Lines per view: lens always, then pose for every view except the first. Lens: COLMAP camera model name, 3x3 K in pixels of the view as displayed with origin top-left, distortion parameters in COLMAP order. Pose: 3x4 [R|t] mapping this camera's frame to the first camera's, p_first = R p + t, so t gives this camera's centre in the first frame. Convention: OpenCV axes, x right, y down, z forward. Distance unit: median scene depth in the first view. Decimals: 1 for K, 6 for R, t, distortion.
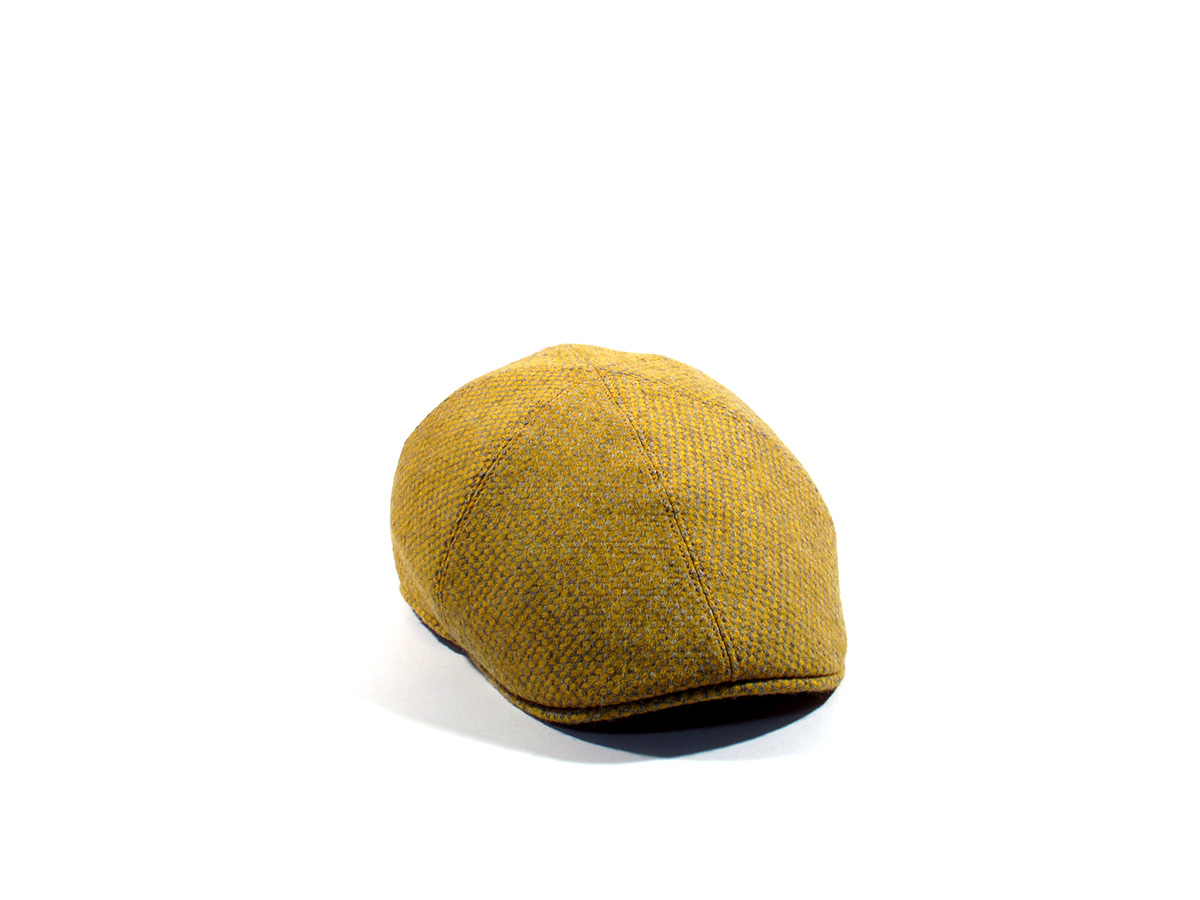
lens RADIAL K [[1734.5, 0, 600.4], [0, 1734.5, 451.1], [0, 0, 1]] dist [-0.028624, 0.000000]
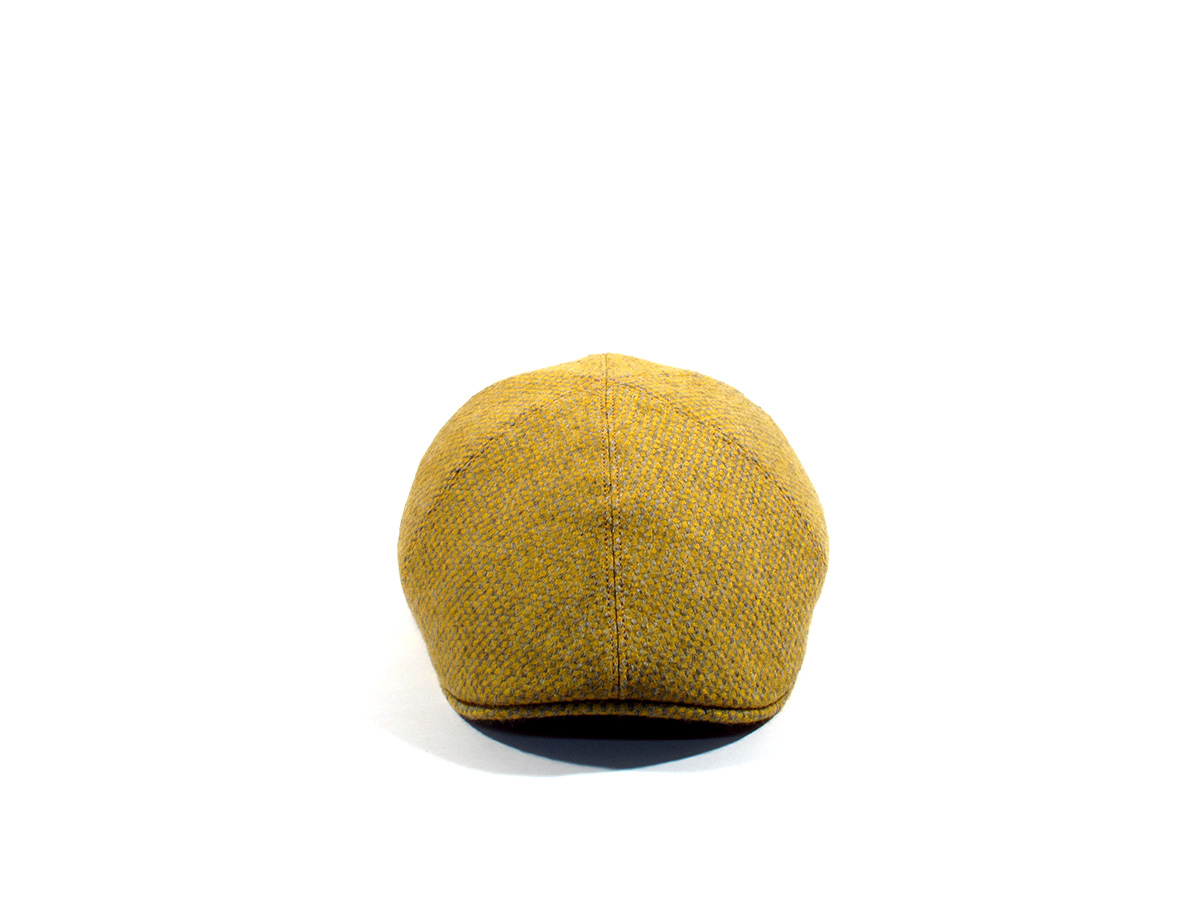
lens RADIAL K [[1734.5, 0, 600.5], [0, 1734.5, 448.7], [0, 0, 1]] dist [-0.028624, 0.000000]
pose [[0.945863, 0.097228, -0.309662, 0.345713], [-0.099308, 0.995015, 0.009082, -0.017511], [0.309002, 0.022161, 0.950803, 0.045506]]
